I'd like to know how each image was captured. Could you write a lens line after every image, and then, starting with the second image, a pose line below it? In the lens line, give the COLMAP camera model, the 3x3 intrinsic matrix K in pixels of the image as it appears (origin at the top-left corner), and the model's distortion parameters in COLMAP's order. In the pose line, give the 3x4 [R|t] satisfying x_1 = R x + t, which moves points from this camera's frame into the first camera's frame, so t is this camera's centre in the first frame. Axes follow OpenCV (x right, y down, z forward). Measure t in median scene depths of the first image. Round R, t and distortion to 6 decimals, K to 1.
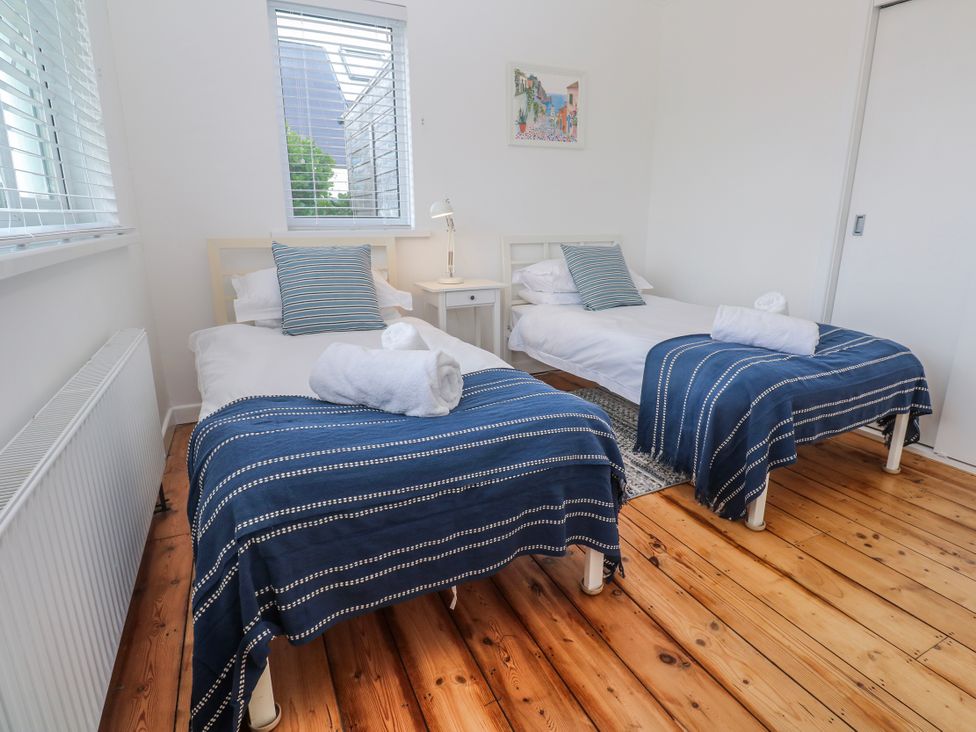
lens RADIAL K [[546.2, 0, 493.3], [0, 546.2, 362.3], [0, 0, 1]] dist [-0.004170, -0.002673]
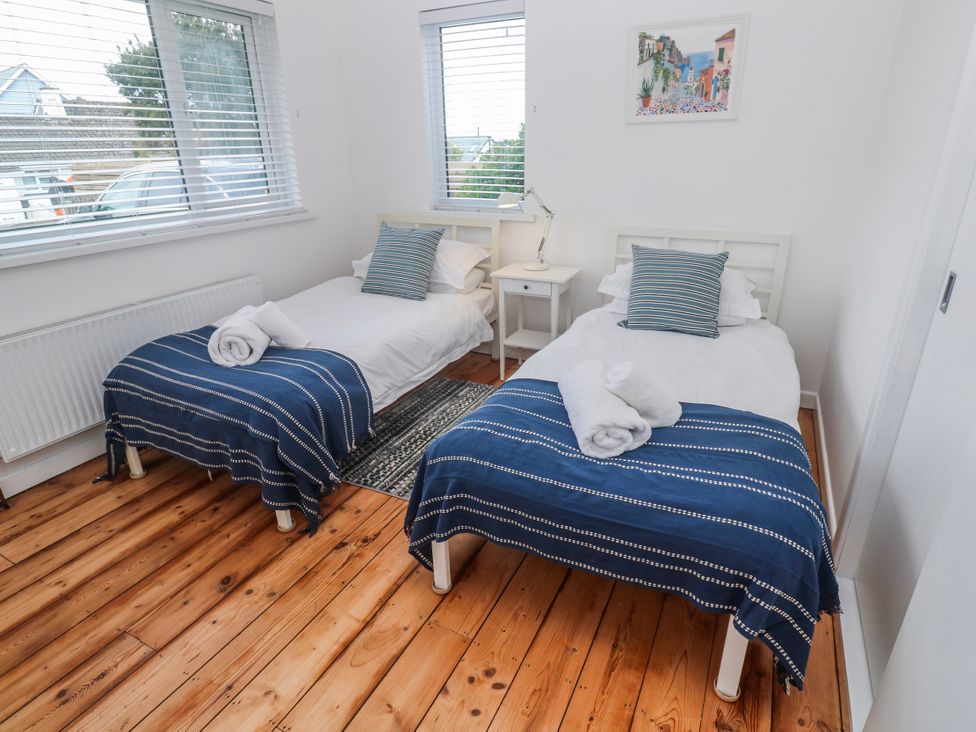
lens RADIAL K [[546.2, 0, 493.3], [0, 546.2, 362.3], [0, 0, 1]] dist [-0.004170, -0.002673]
pose [[0.579426, 0.293349, -0.760402, 0.703239], [-0.191336, 0.955866, 0.222957, -0.187380], [0.792247, 0.016305, 0.609982, 0.299684]]
